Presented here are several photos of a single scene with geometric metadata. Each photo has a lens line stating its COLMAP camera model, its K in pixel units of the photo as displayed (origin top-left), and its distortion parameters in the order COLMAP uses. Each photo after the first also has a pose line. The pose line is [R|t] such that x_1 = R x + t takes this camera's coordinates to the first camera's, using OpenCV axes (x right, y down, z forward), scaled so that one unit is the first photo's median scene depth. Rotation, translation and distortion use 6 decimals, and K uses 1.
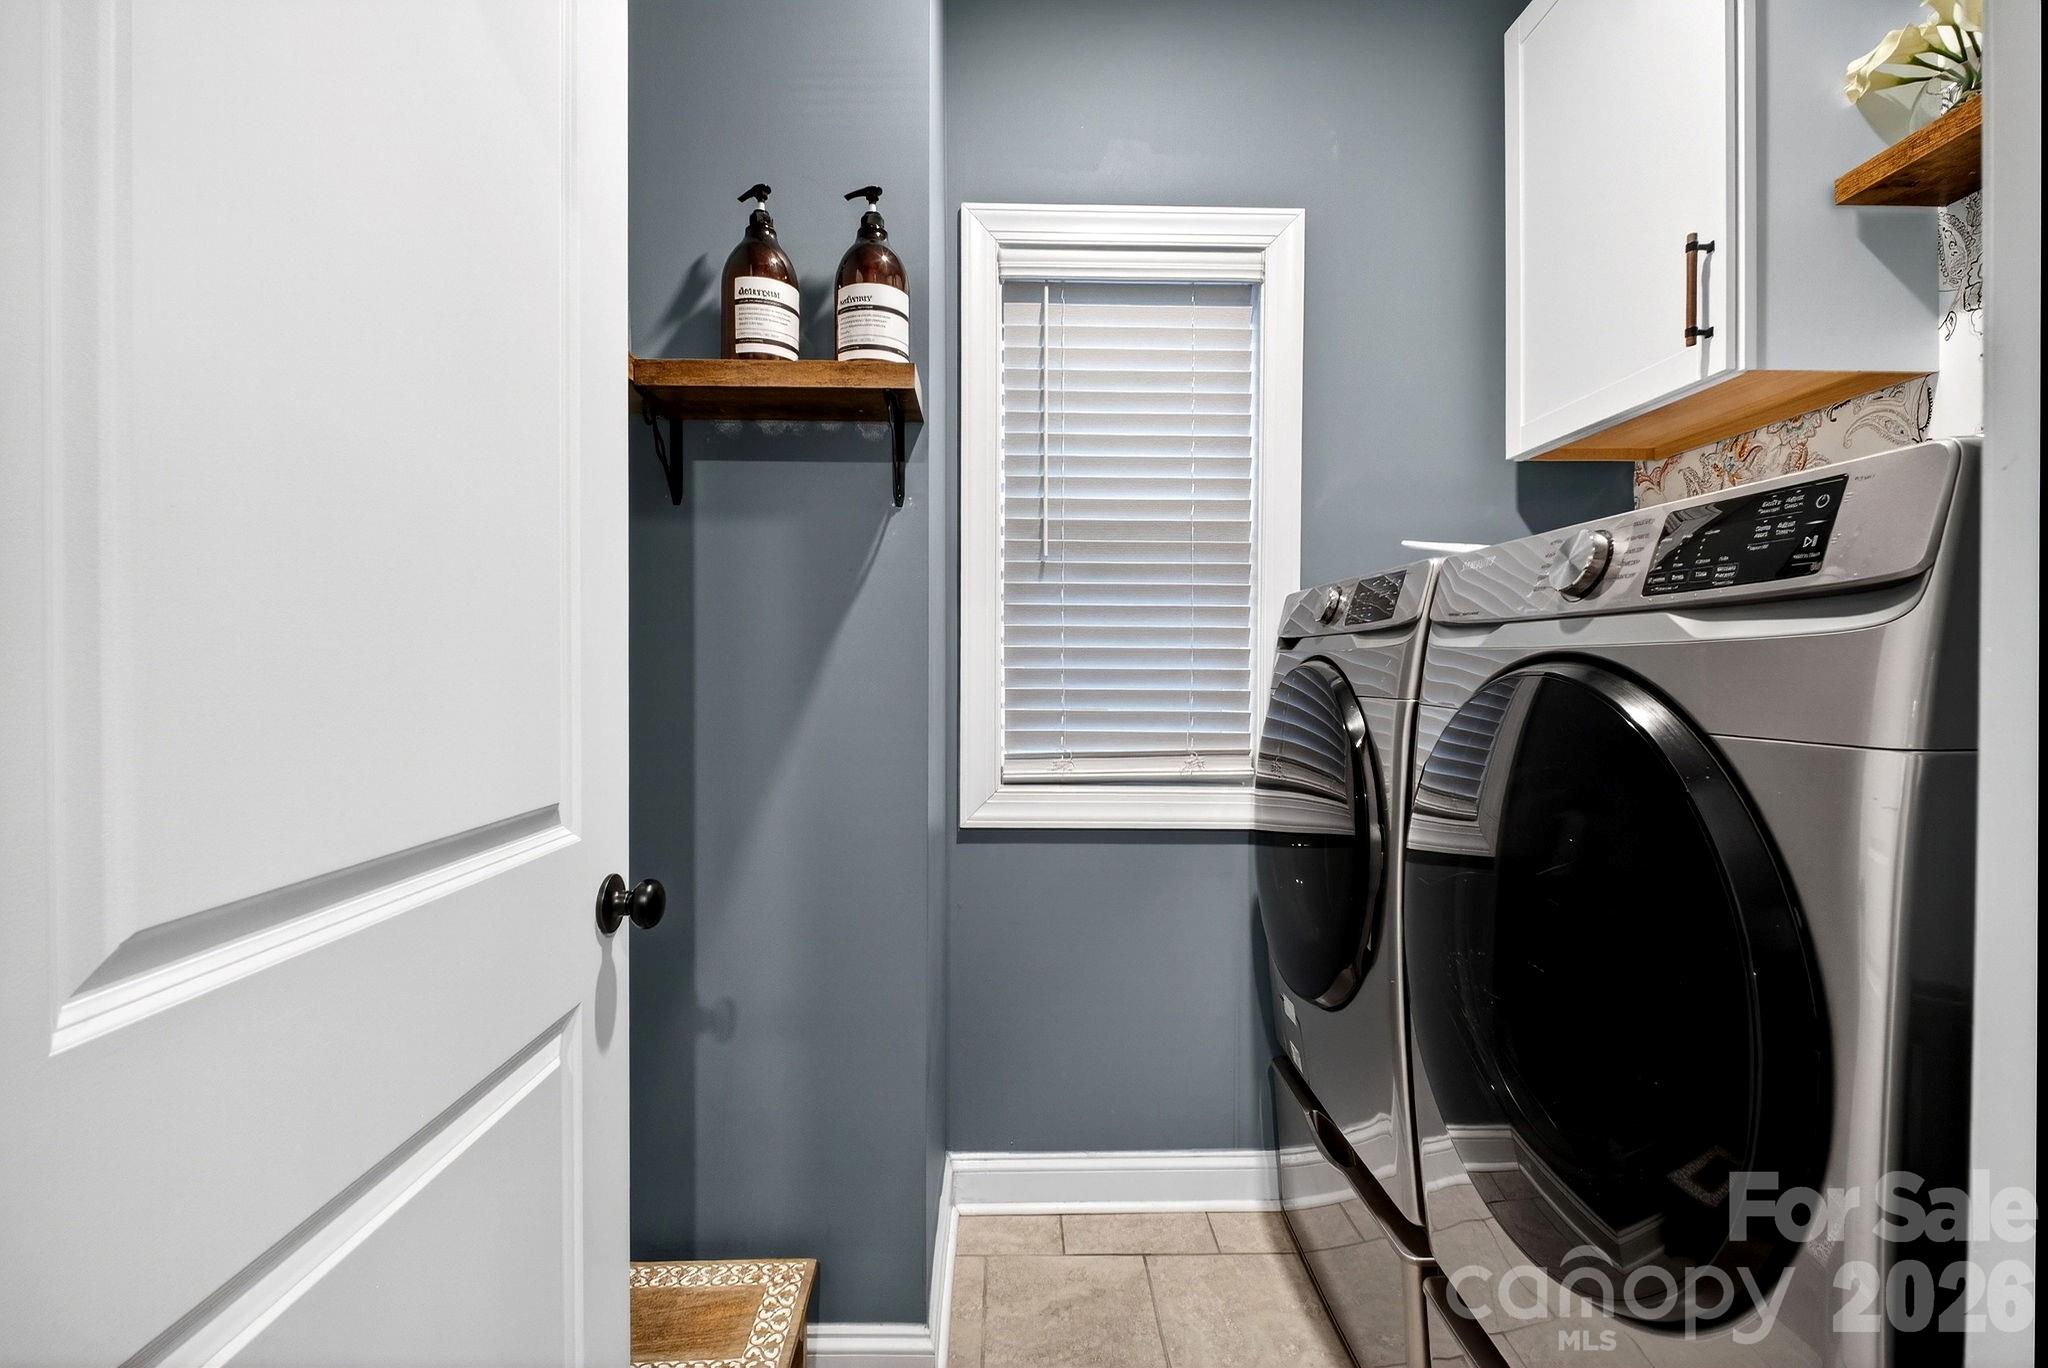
lens RADIAL K [[948.9, 0, 970.8], [0, 948.9, 682.5], [0, 0, 1]] dist [0.028718, -0.021223]
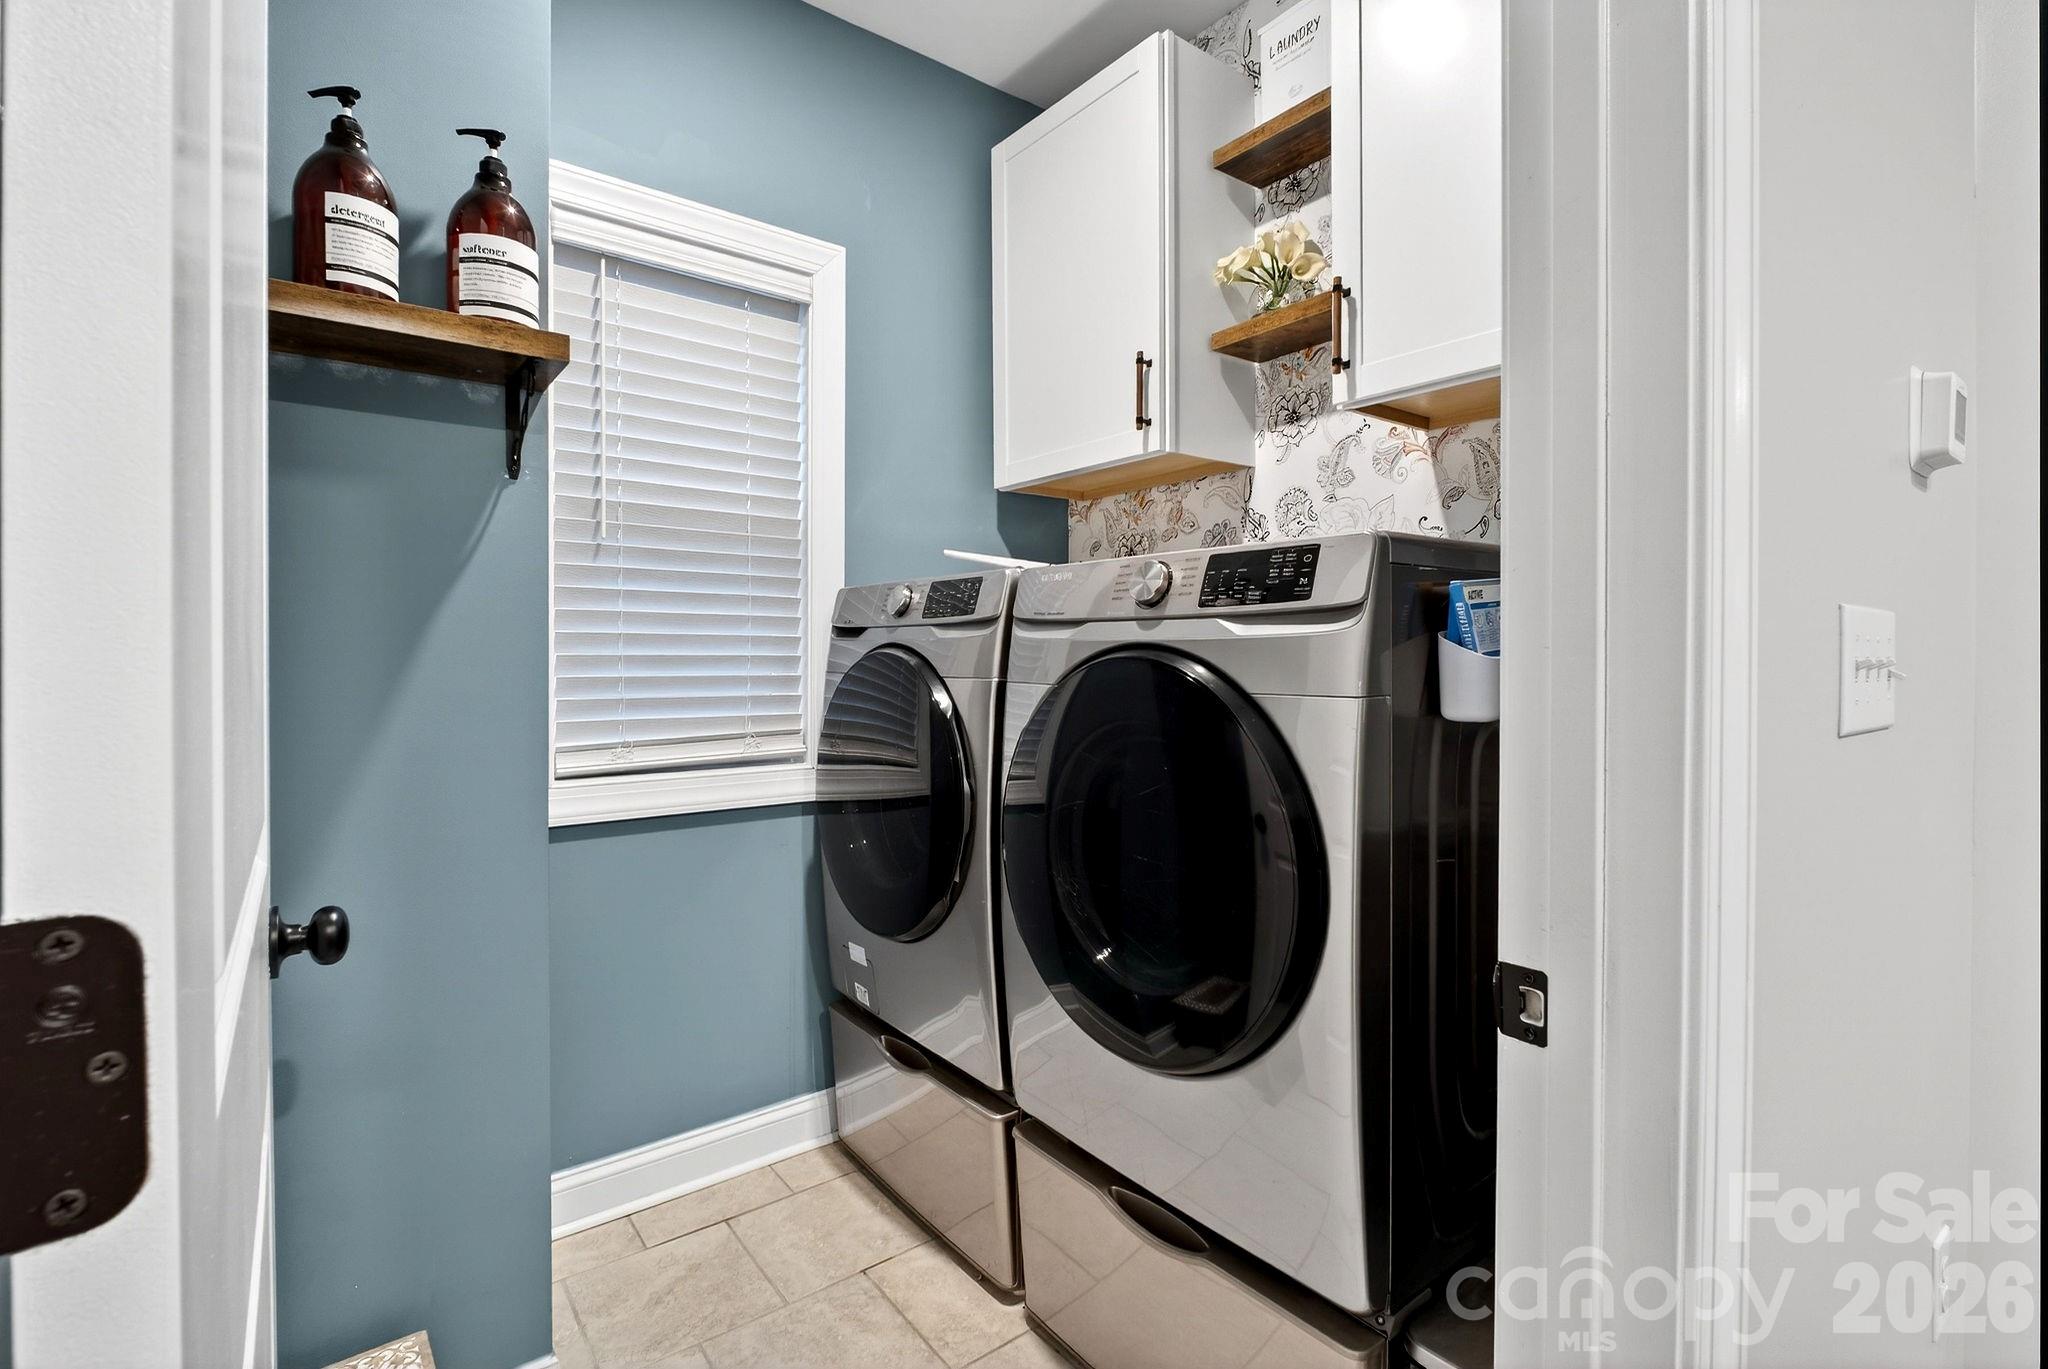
lens RADIAL K [[941.7, 0, 1022.0], [0, 941.7, 663.3], [0, 0, 1]] dist [0.023927, -0.019318]
pose [[0.802699, -0.008423, 0.596324, -0.232572], [0.011308, 0.999935, -0.001097, -0.000712], [-0.596277, 0.007624, 0.802743, -0.028720]]
